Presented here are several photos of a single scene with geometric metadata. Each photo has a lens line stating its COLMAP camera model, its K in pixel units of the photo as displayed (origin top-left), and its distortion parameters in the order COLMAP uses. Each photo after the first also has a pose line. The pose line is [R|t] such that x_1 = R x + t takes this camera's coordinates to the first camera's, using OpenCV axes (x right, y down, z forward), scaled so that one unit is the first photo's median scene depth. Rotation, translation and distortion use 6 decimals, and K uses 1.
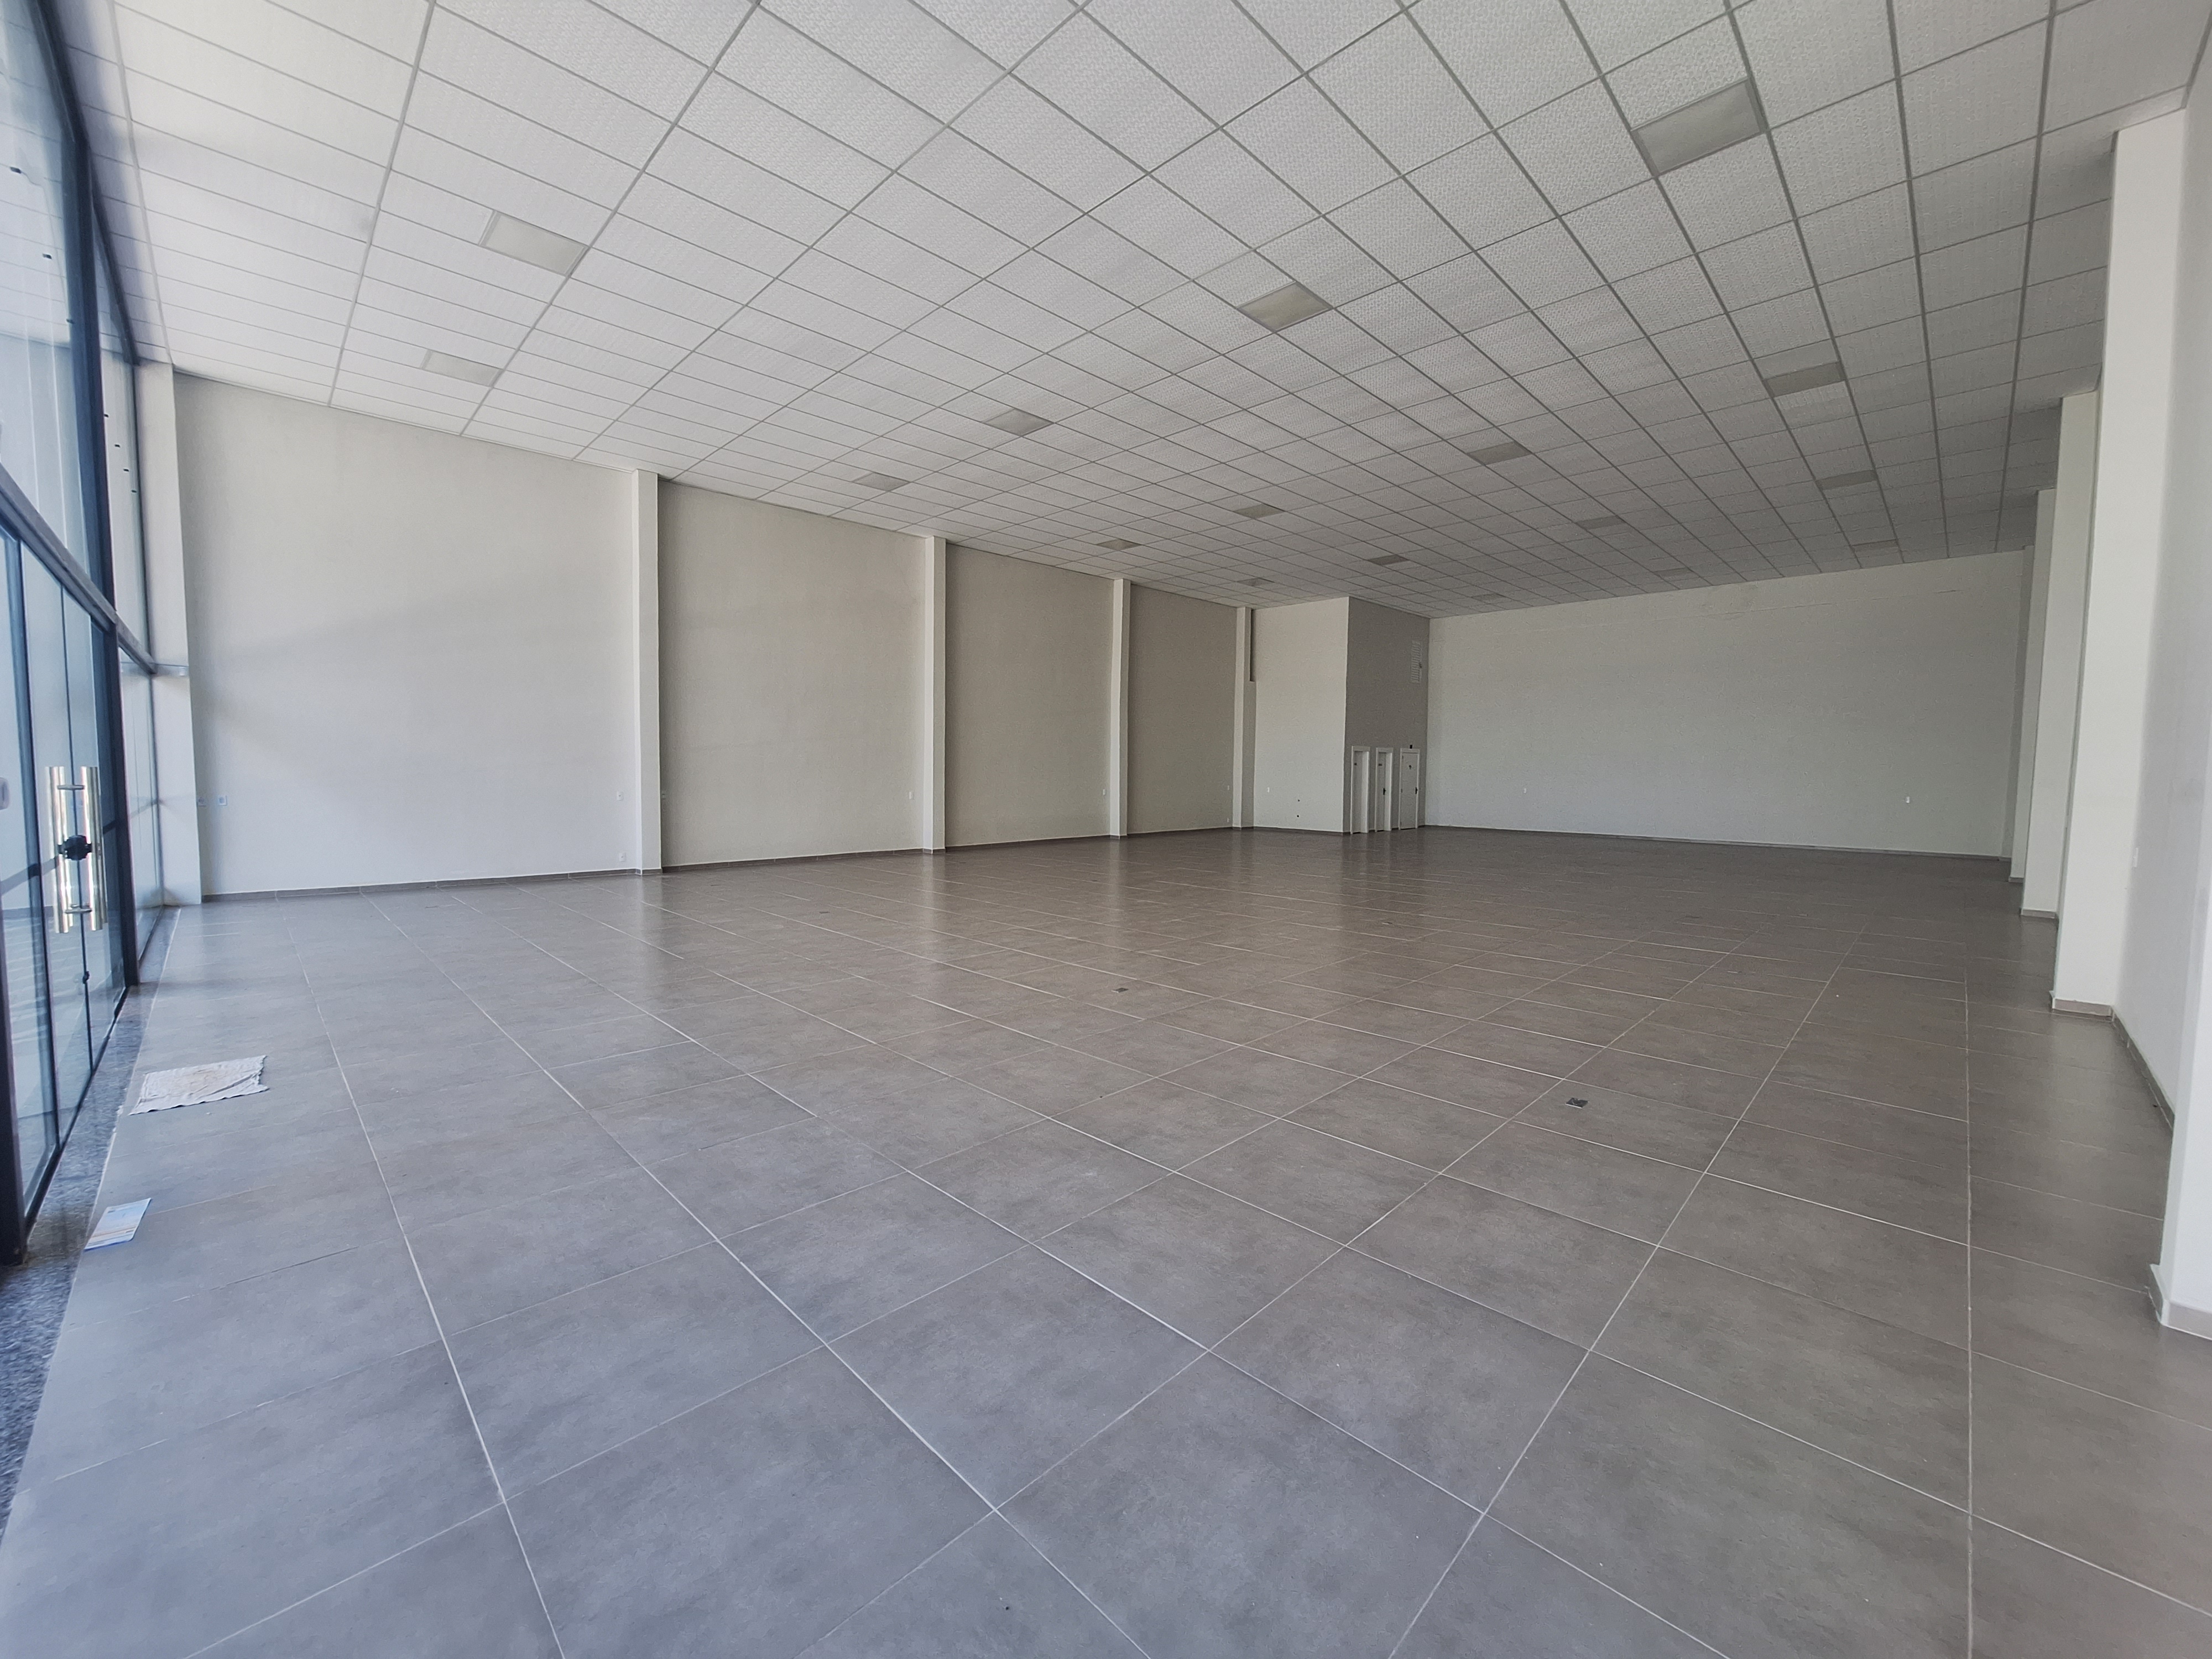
lens RADIAL K [[881.4, 0, 1098.8], [0, 881.4, 819.7], [0, 0, 1]] dist [-0.016209, 0.000144]
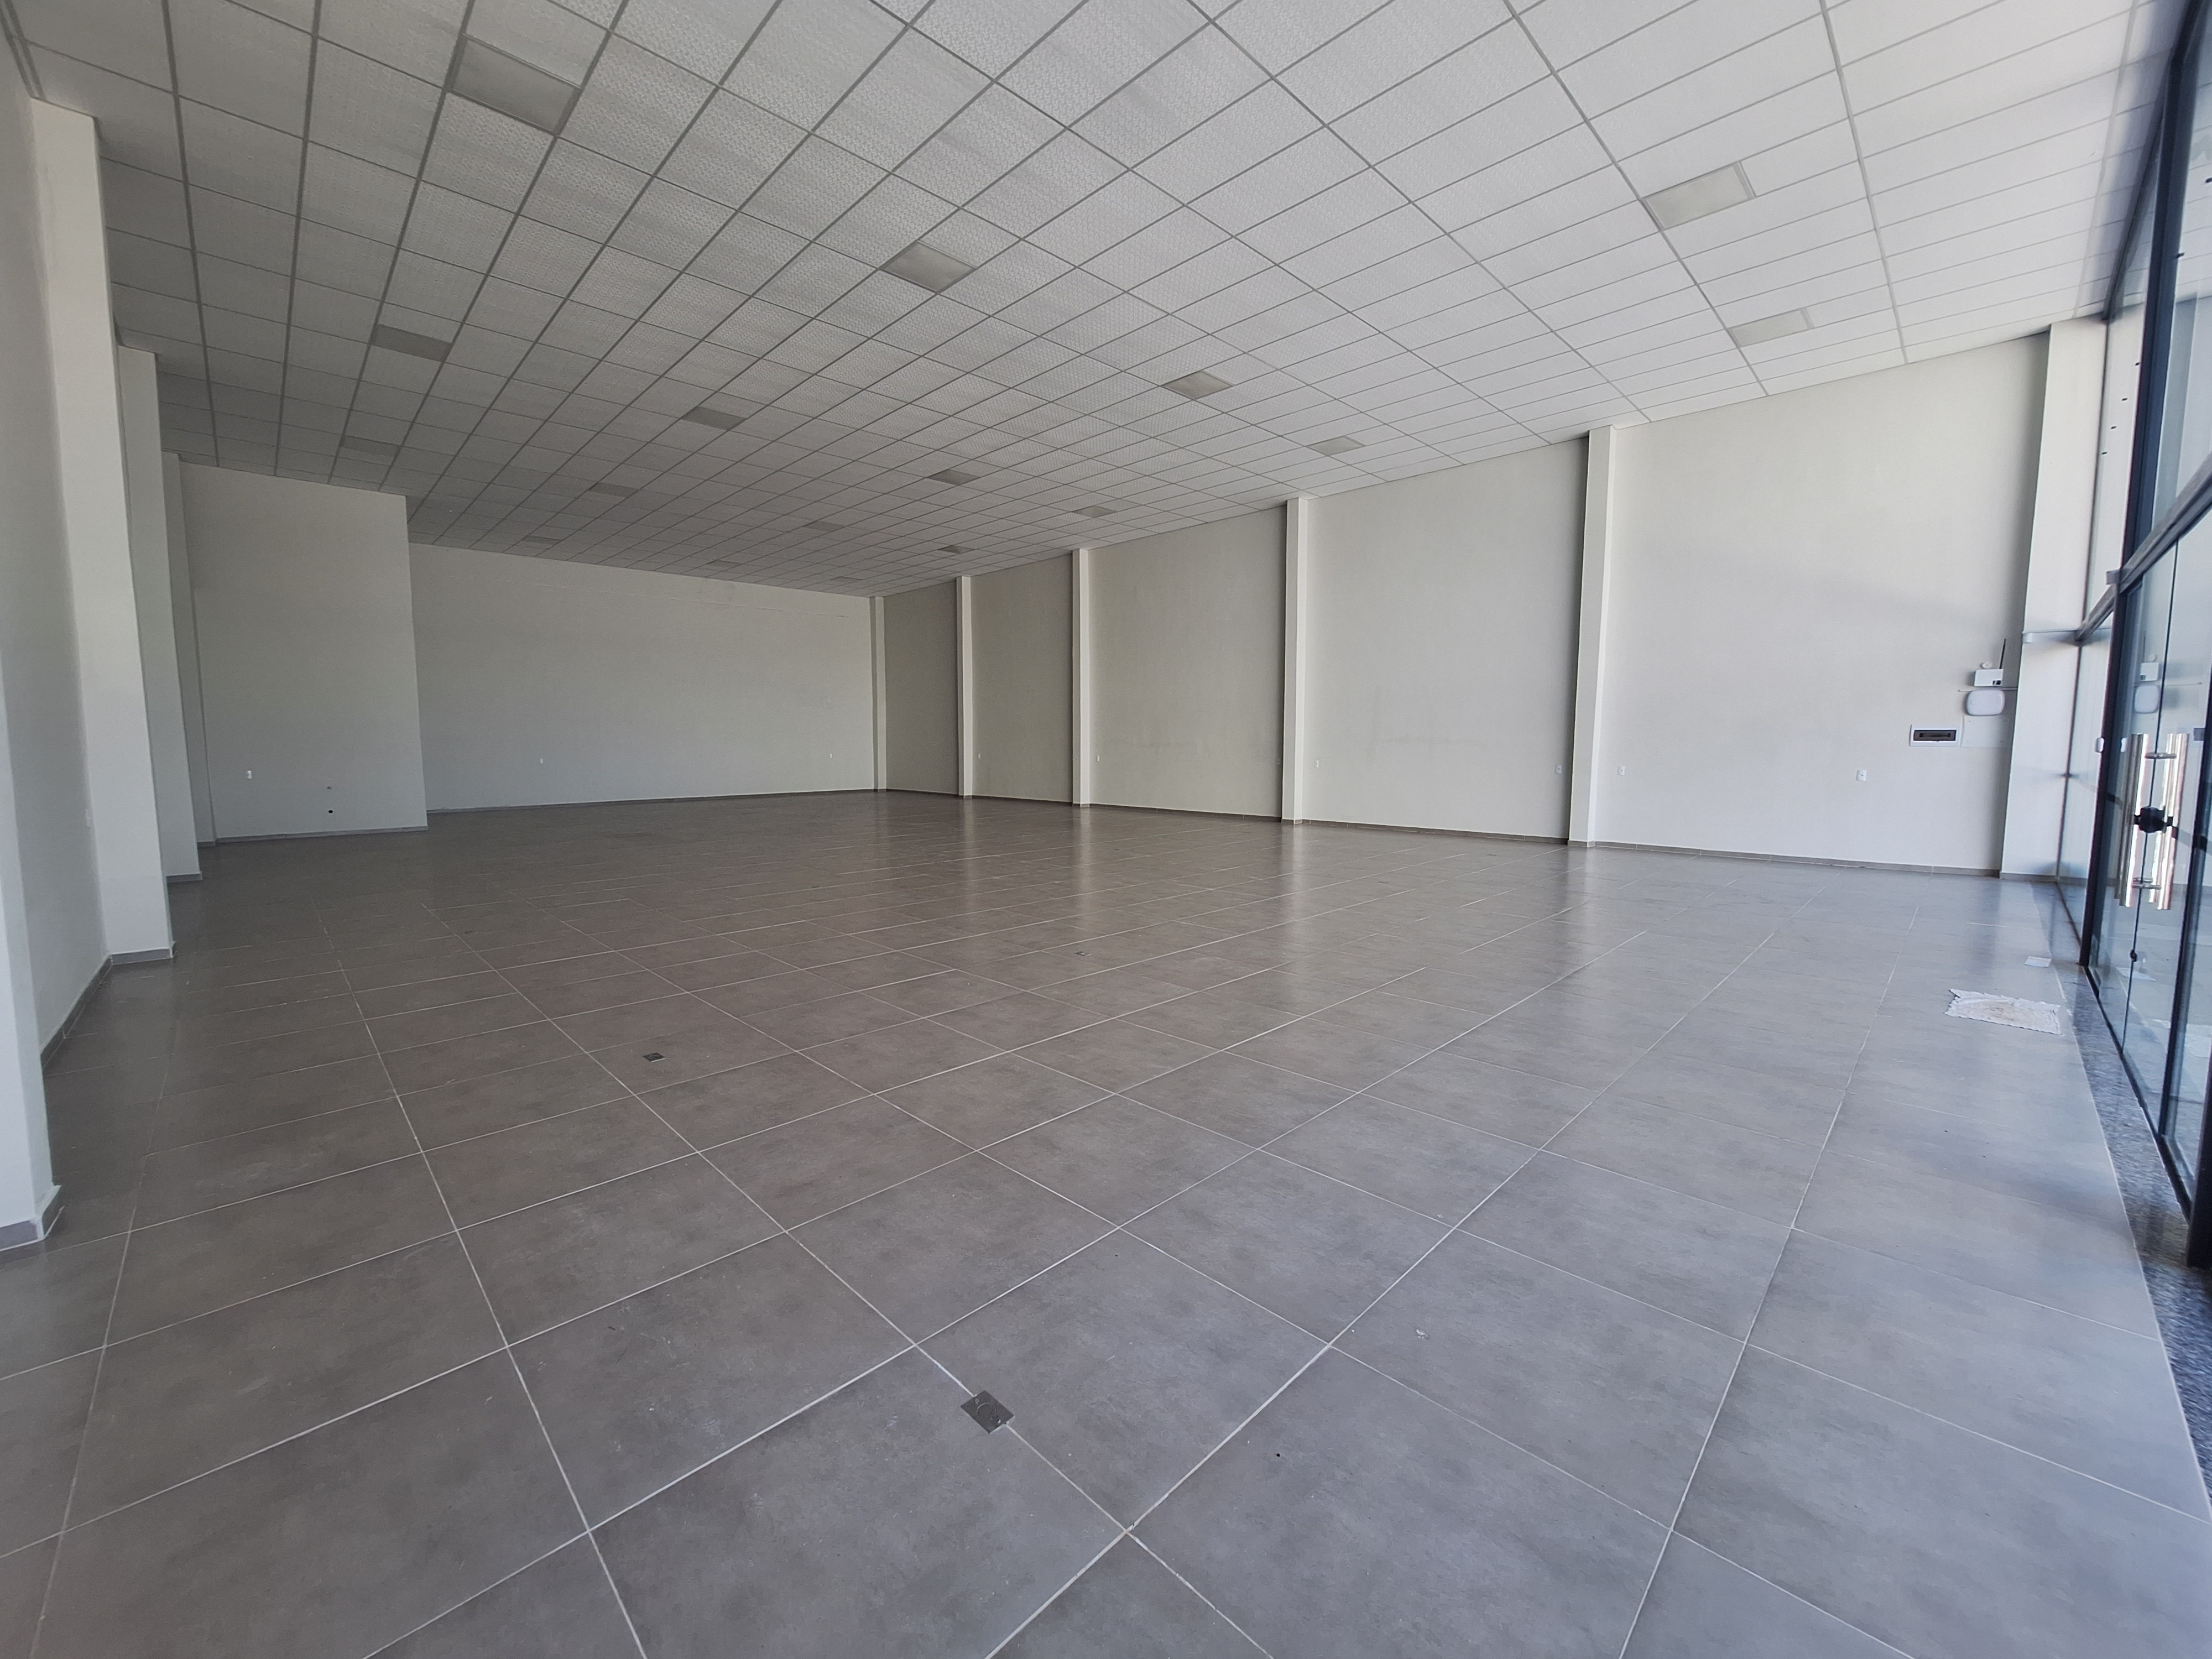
lens RADIAL K [[863.7, 0, 1103.2], [0, 863.7, 816.4], [0, 0, 1]] dist [-0.000085, 0.000175]
pose [[0.001678, -0.096503, 0.995331, -0.858048], [0.064301, 0.993283, 0.096196, -0.051230], [-0.997929, 0.063839, 0.007872, 0.870377]]
